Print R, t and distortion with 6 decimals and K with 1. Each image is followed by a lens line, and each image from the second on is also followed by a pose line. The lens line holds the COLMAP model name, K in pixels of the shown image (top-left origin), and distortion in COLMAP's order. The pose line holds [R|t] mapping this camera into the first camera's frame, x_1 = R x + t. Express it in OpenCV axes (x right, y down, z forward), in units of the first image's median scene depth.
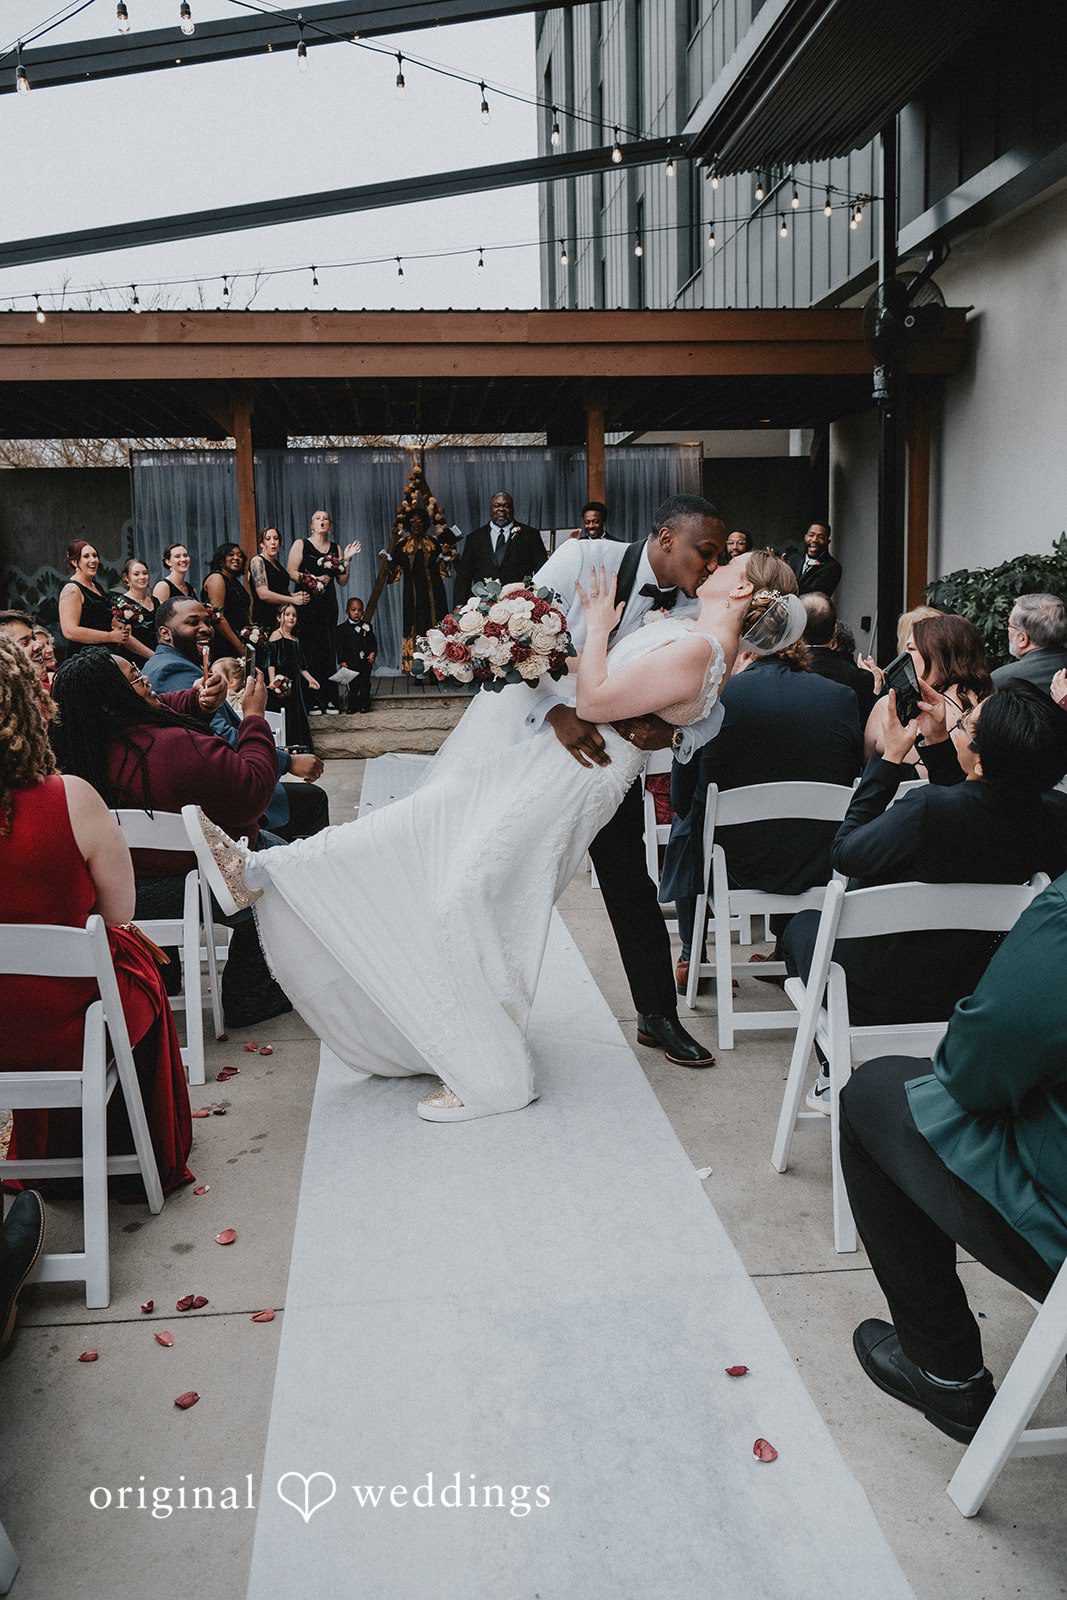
lens RADIAL K [[1369.3, 0, 533.5], [0, 1369.3, 800.0], [0, 0, 1]] dist [-0.002503, 0.002767]
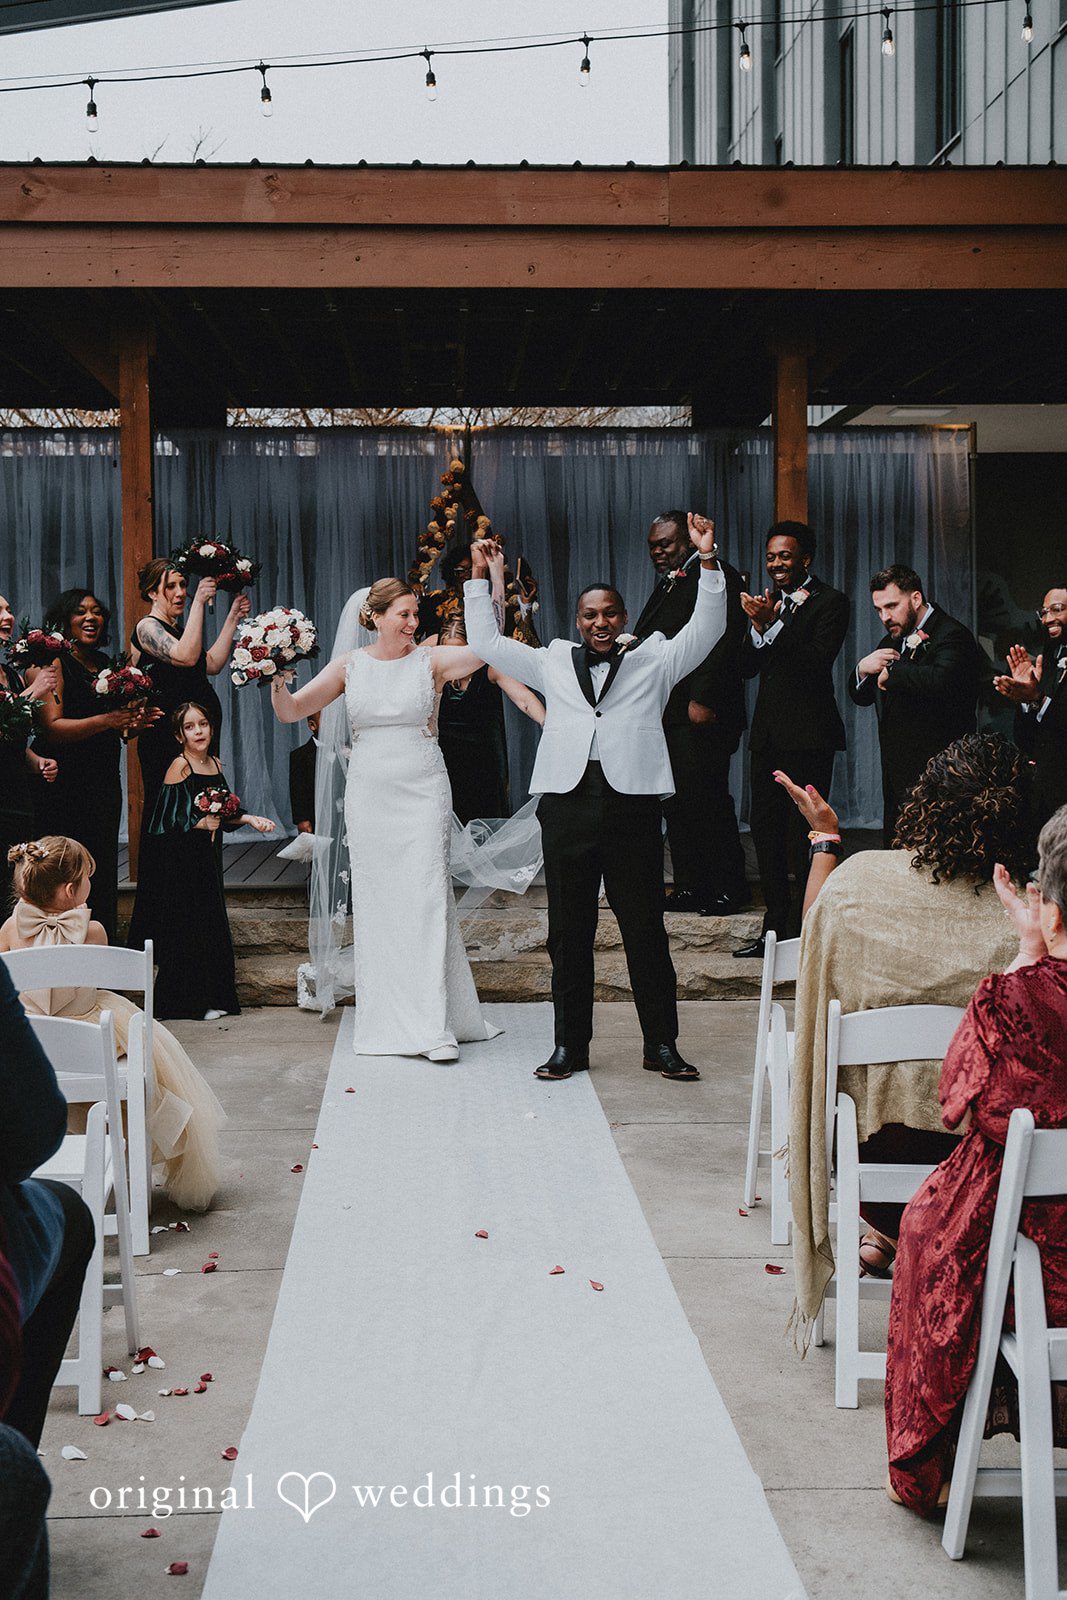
lens RADIAL K [[2273.3, 0, 533.5], [0, 2273.3, 800.0], [0, 0, 1]] dist [0.006694, 0.015341]
pose [[0.998611, 0.017456, -0.049704, -0.006280], [-0.022304, 0.994867, -0.098708, -0.017543], [0.047726, 0.099679, 0.993874, 0.102160]]
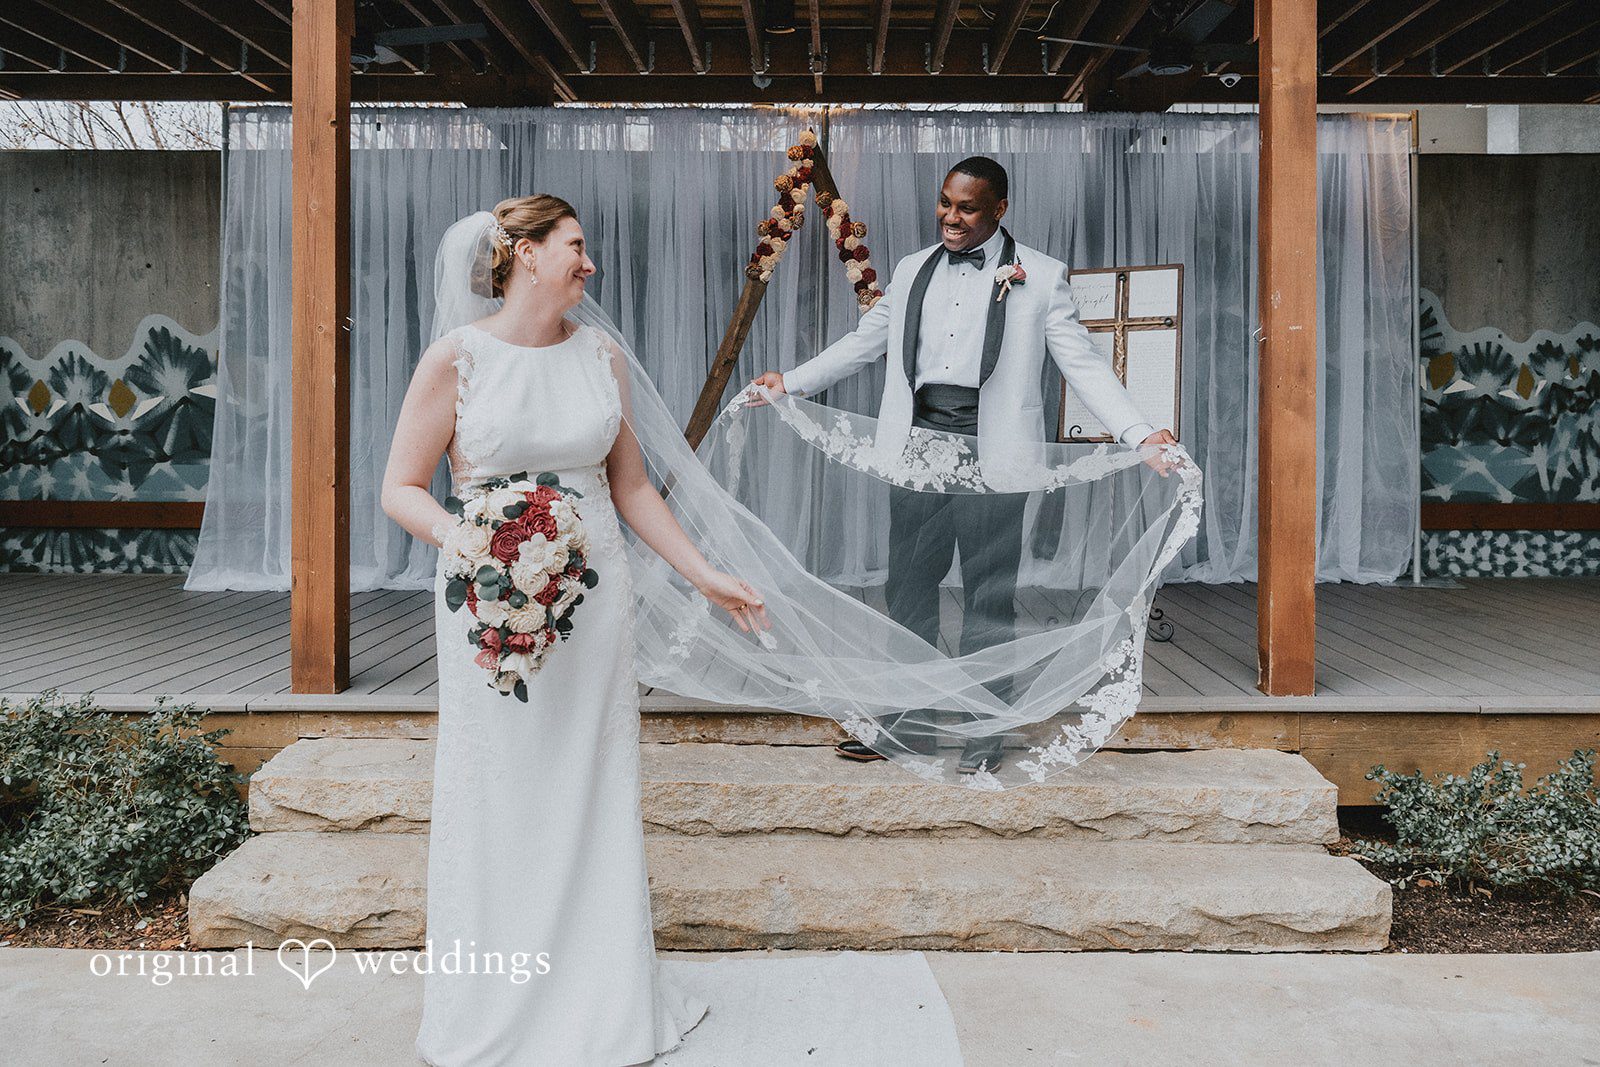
lens RADIAL K [[1442.2, 0, 815.2], [0, 1442.2, 404.4], [0, 0, 1]] dist [-0.010701, -0.000963]
pose [[0.994117, 0.024885, -0.105412, -0.029816], [-0.041393, 0.986661, -0.157437, -0.078913], [0.100088, 0.160875, 0.981887, 0.533019]]
